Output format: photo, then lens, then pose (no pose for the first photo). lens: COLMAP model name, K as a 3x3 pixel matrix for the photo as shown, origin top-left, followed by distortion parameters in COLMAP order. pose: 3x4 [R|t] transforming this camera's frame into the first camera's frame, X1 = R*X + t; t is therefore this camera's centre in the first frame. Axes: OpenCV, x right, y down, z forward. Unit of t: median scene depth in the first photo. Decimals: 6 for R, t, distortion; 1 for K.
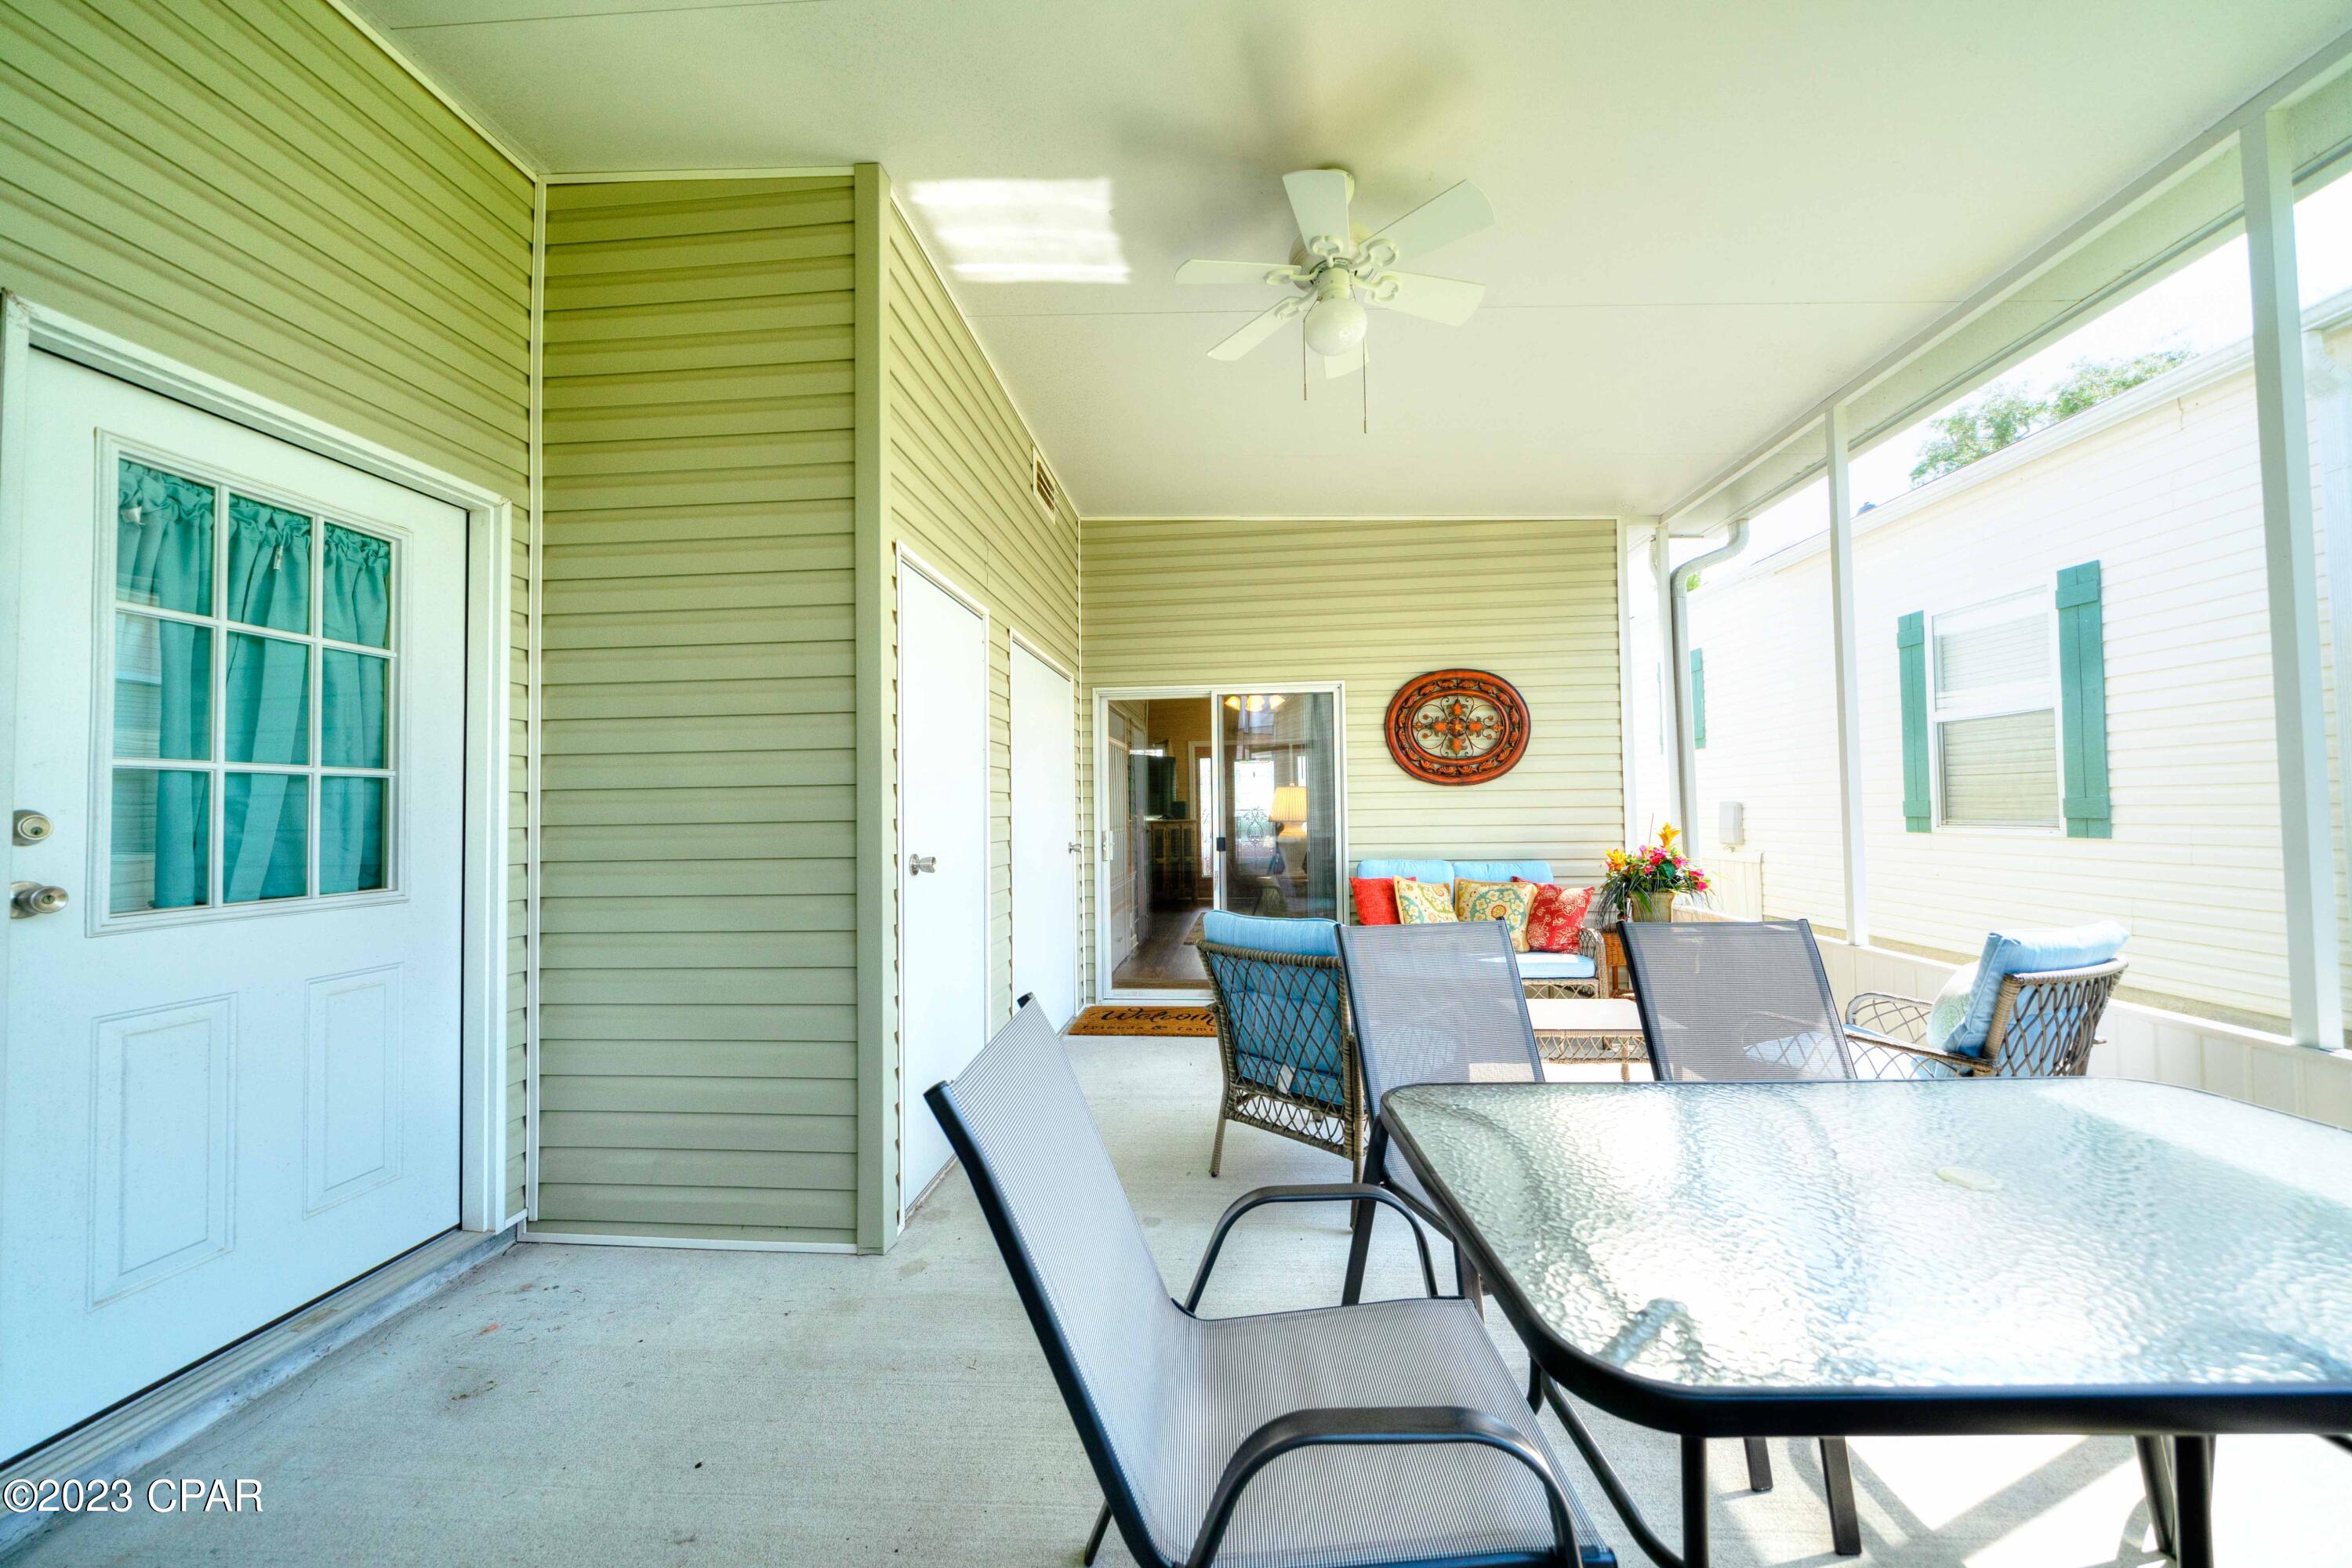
lens RADIAL K [[822.0, 0, 1188.4], [0, 822.0, 782.7], [0, 0, 1]] dist [-0.002049, -0.000559]
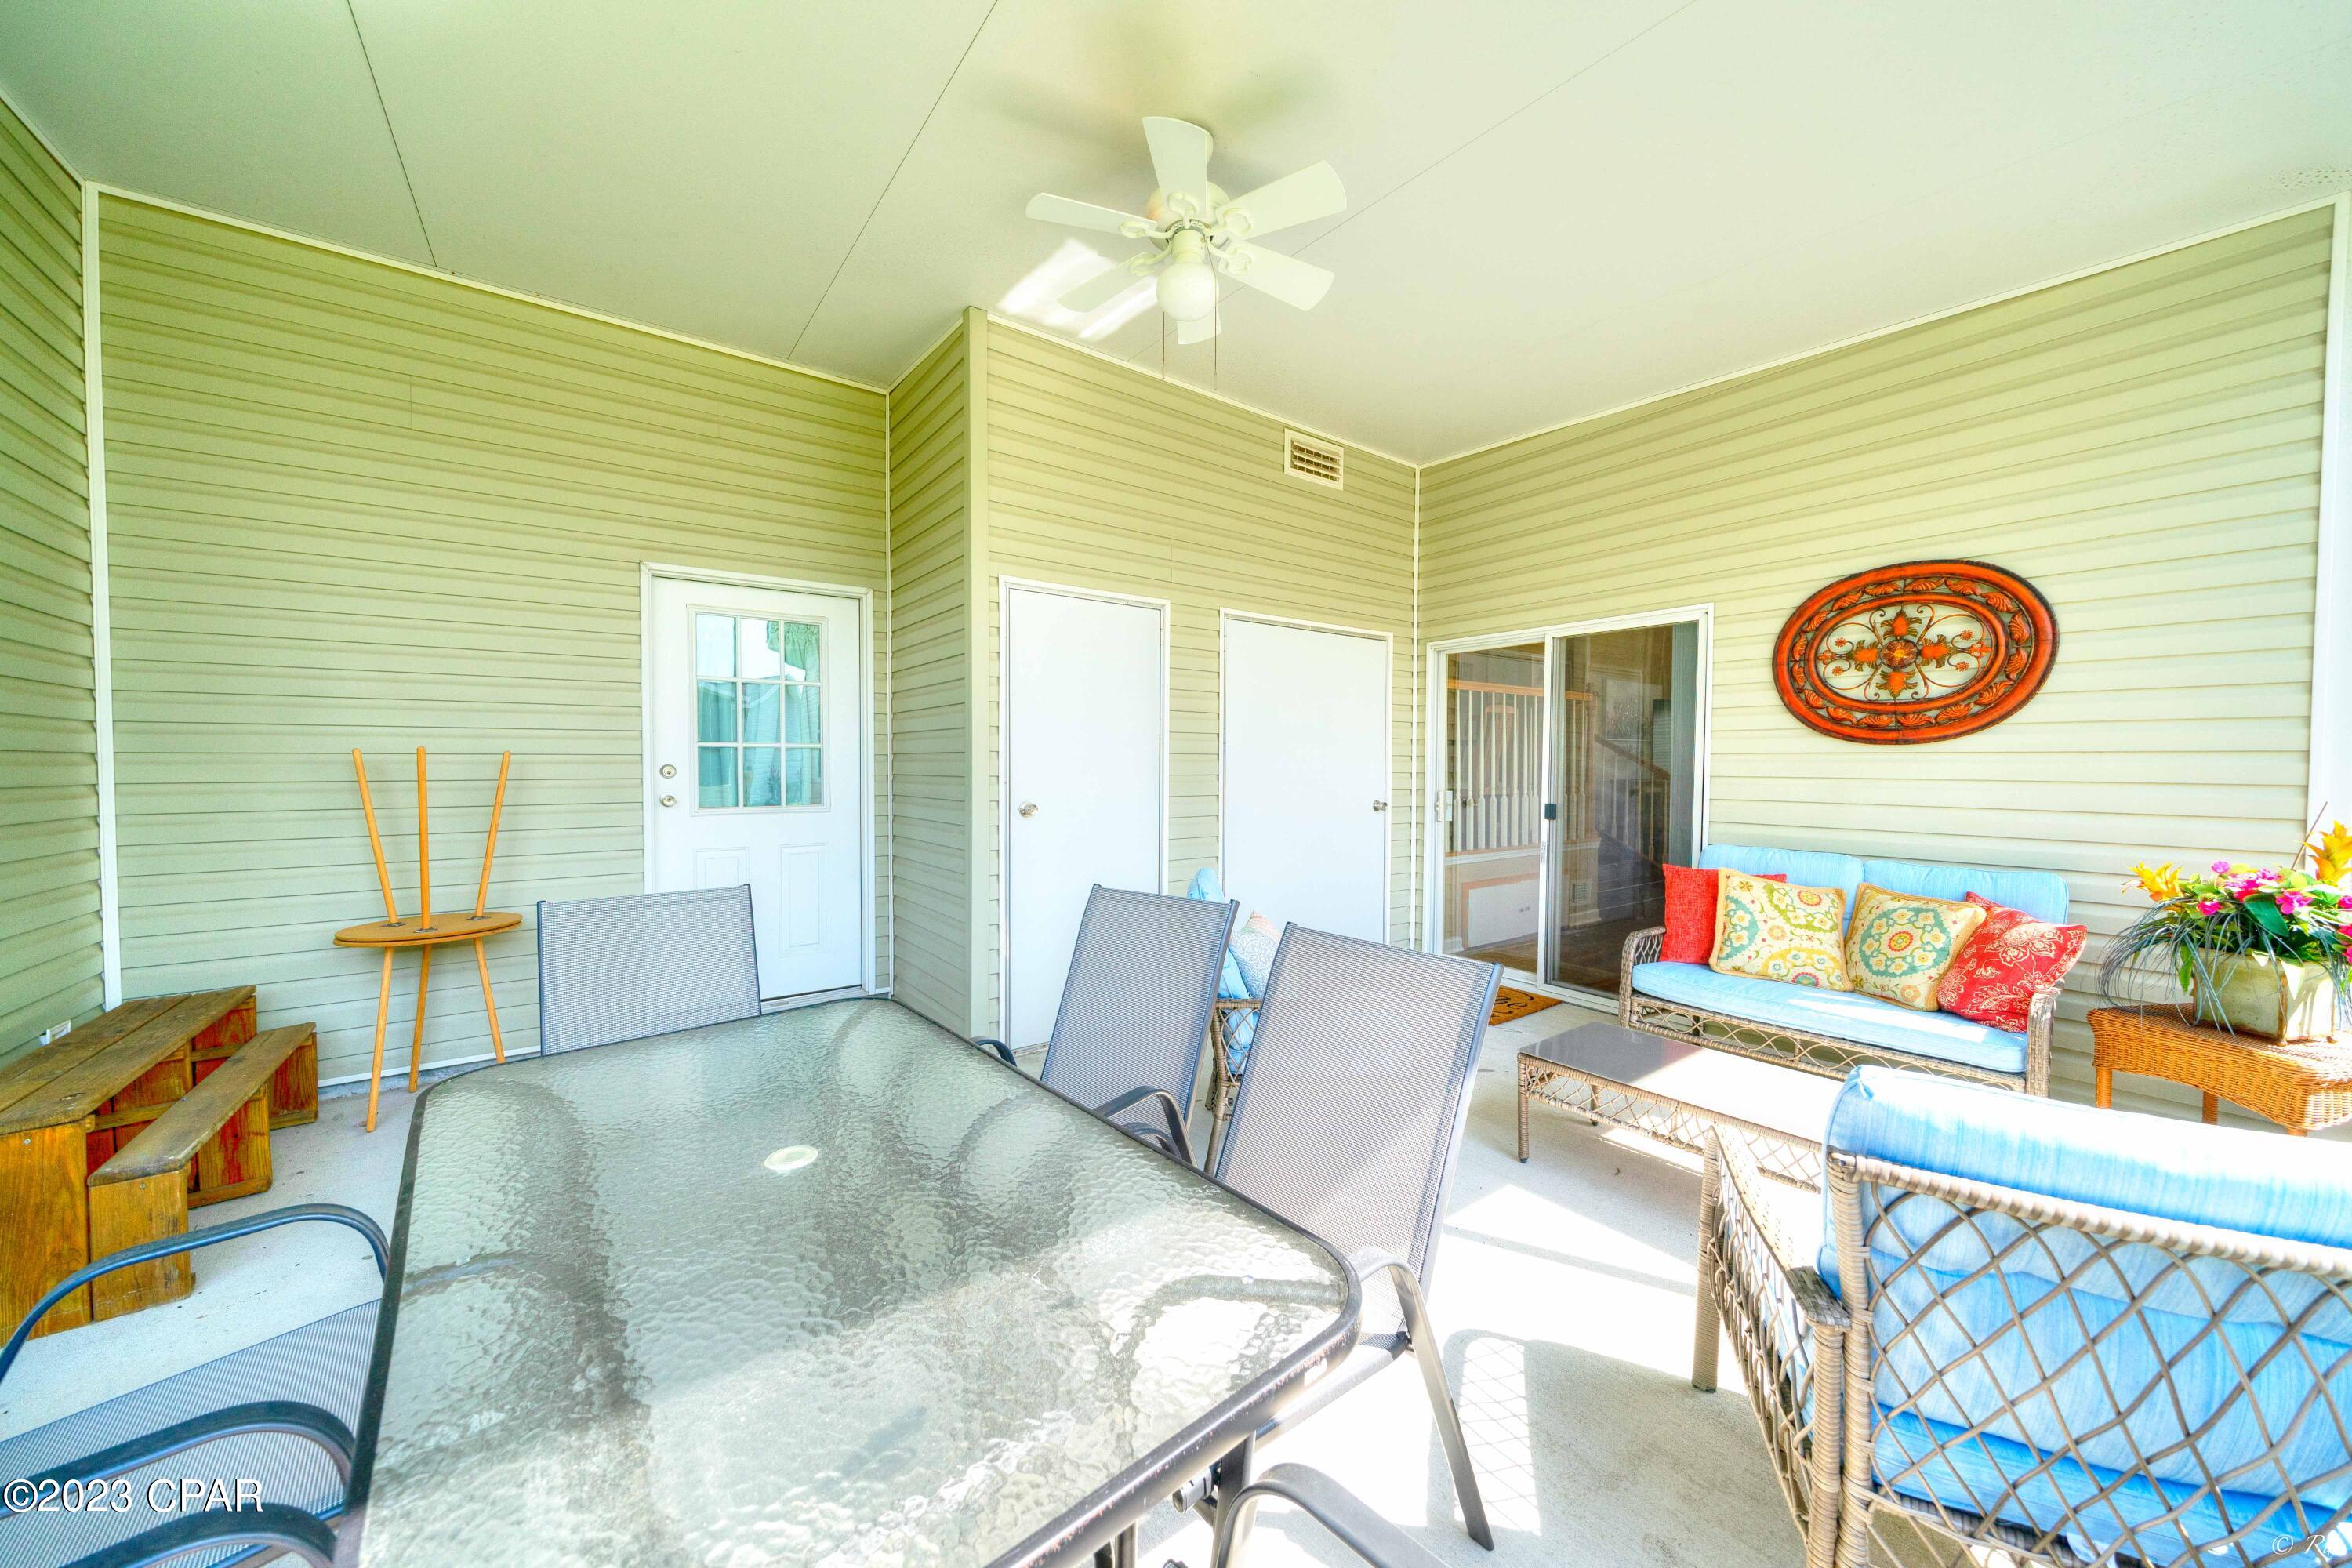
lens RADIAL K [[822.0, 0, 1199.1], [0, 822.0, 782.6], [0, 0, 1]] dist [-0.002049, -0.000559]
pose [[0.667257, 0.034316, -0.744037, 0.444457], [0.012294, 0.998295, 0.057068, -0.010124], [0.744726, -0.047227, 0.665697, 0.152079]]
